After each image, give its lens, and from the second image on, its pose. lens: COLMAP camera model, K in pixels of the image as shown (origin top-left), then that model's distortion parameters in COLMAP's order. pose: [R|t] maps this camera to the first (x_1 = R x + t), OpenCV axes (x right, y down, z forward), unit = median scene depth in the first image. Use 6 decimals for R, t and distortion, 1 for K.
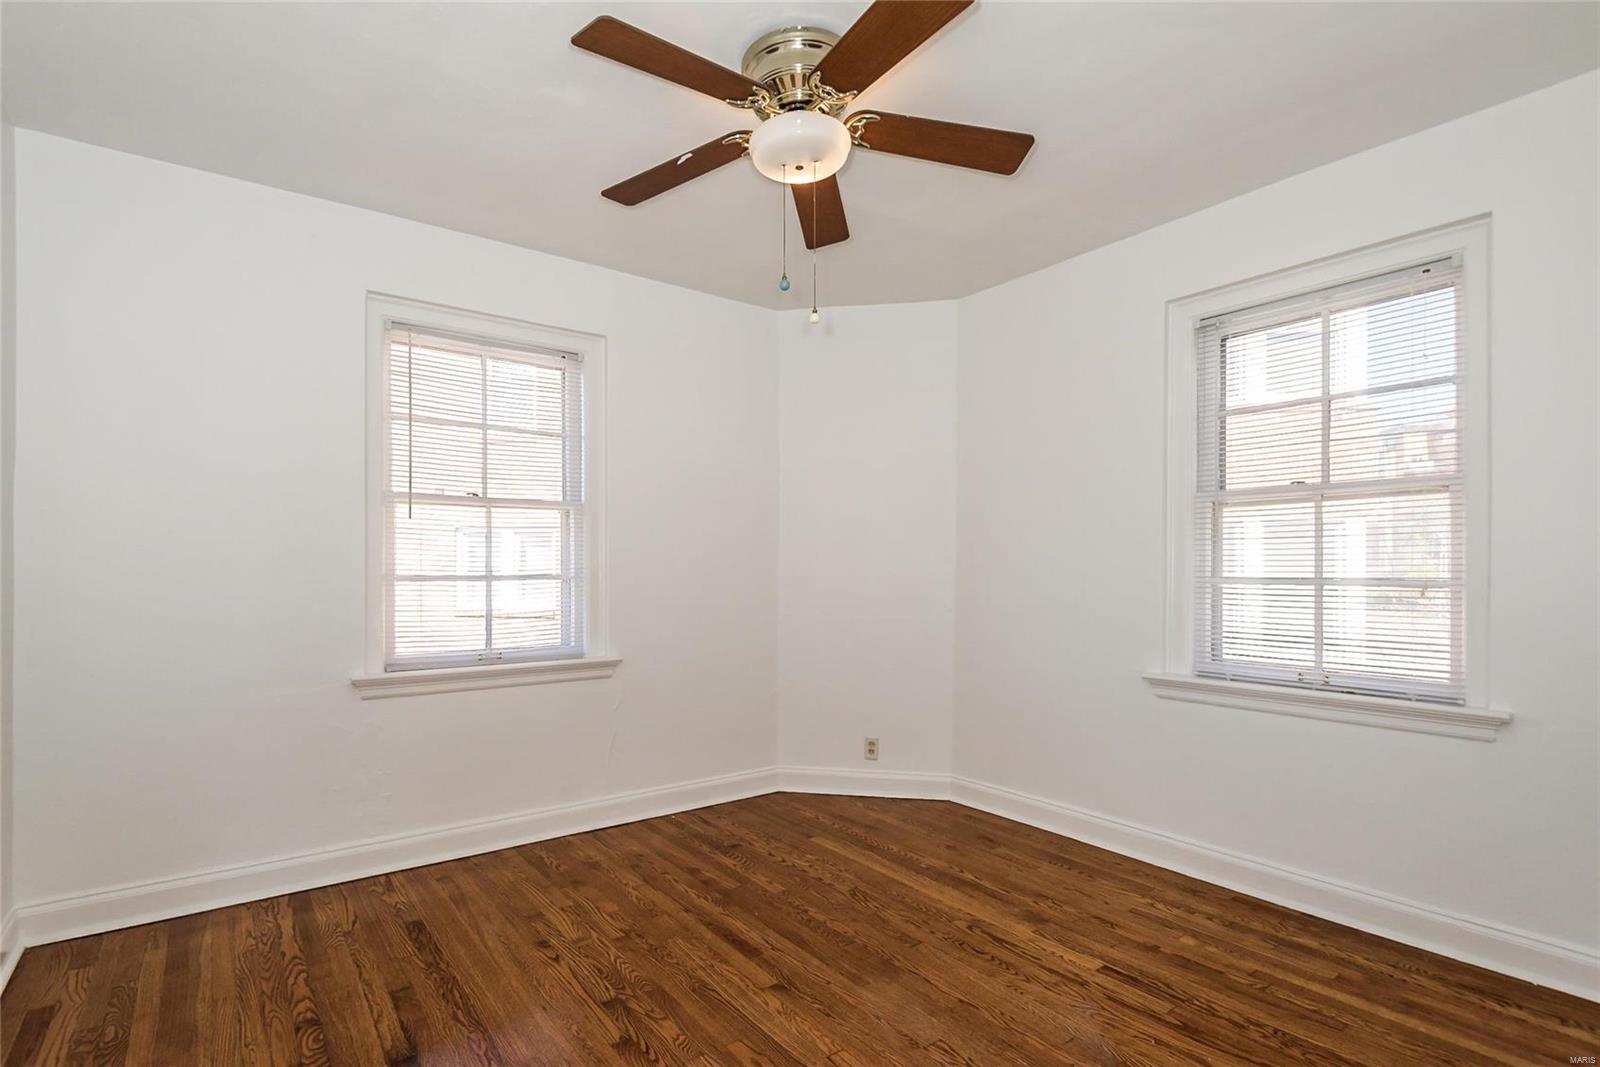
lens RADIAL K [[766.4, 0, 772.8], [0, 766.4, 562.2], [0, 0, 1]] dist [0.002684, -0.007946]
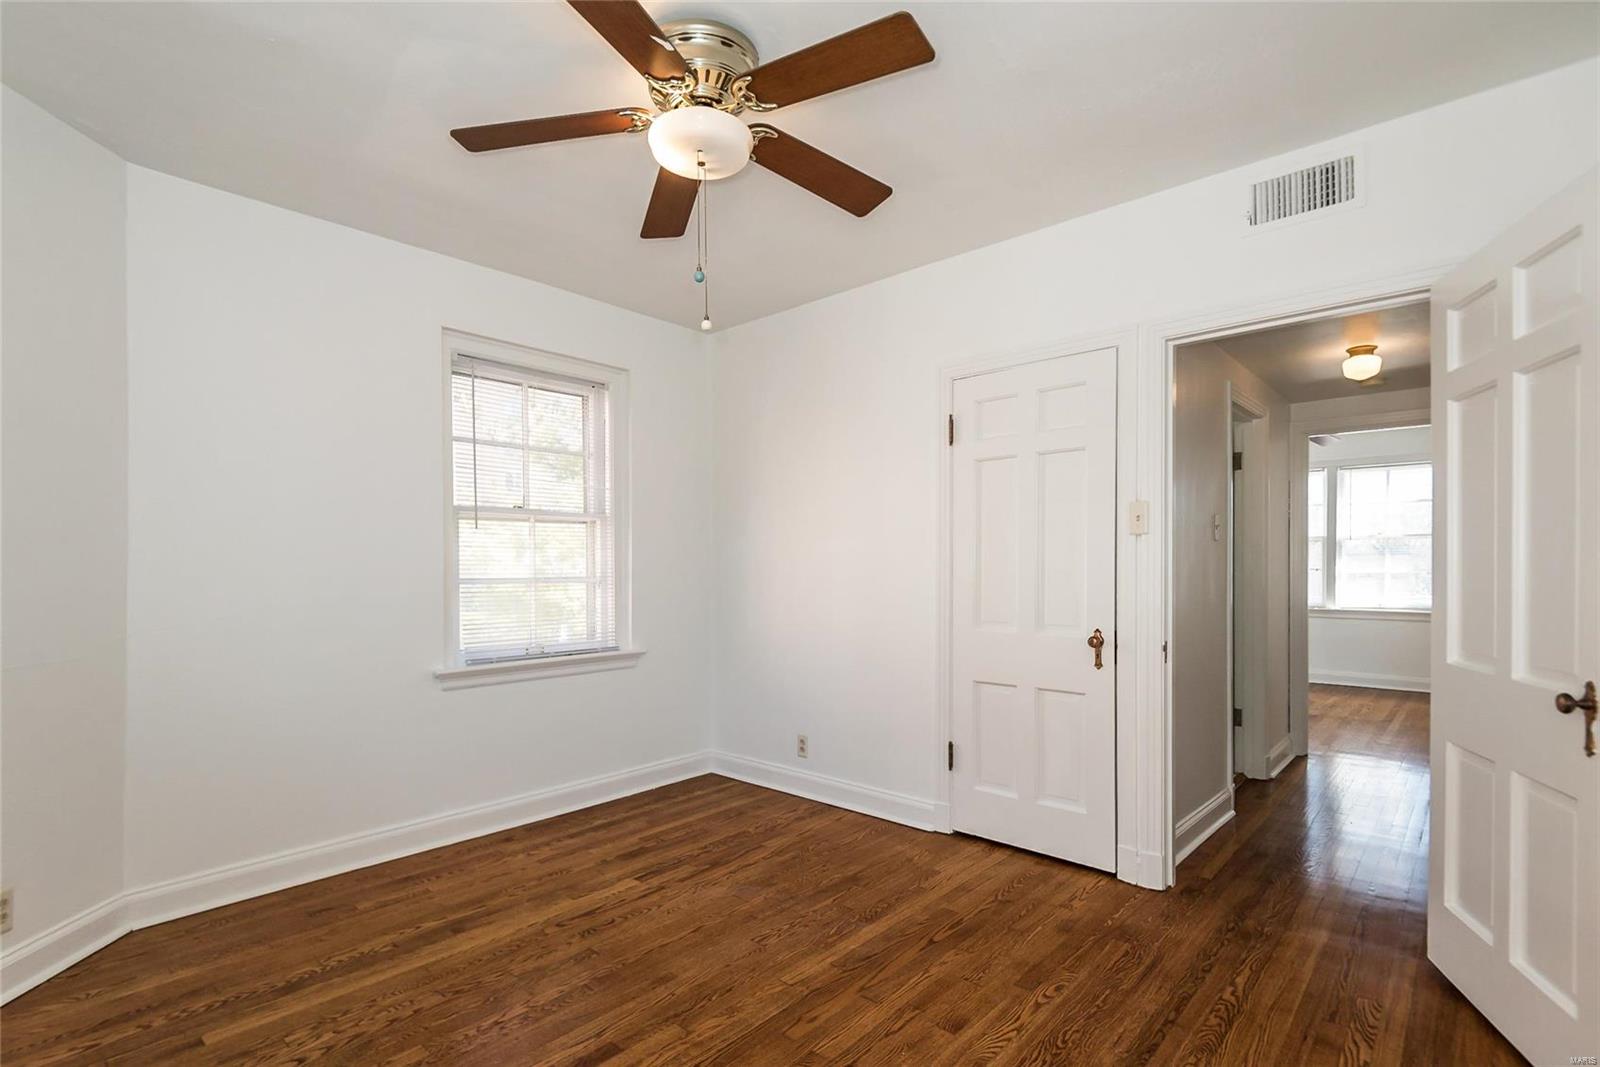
lens RADIAL K [[766.4, 0, 772.8], [0, 766.4, 562.2], [0, 0, 1]] dist [0.002684, -0.007946]
pose [[-0.185369, 0.003887, 0.982661, -0.816830], [0.000444, 0.999992, -0.003872, -0.000153], [-0.982669, -0.000282, -0.185369, 0.939827]]
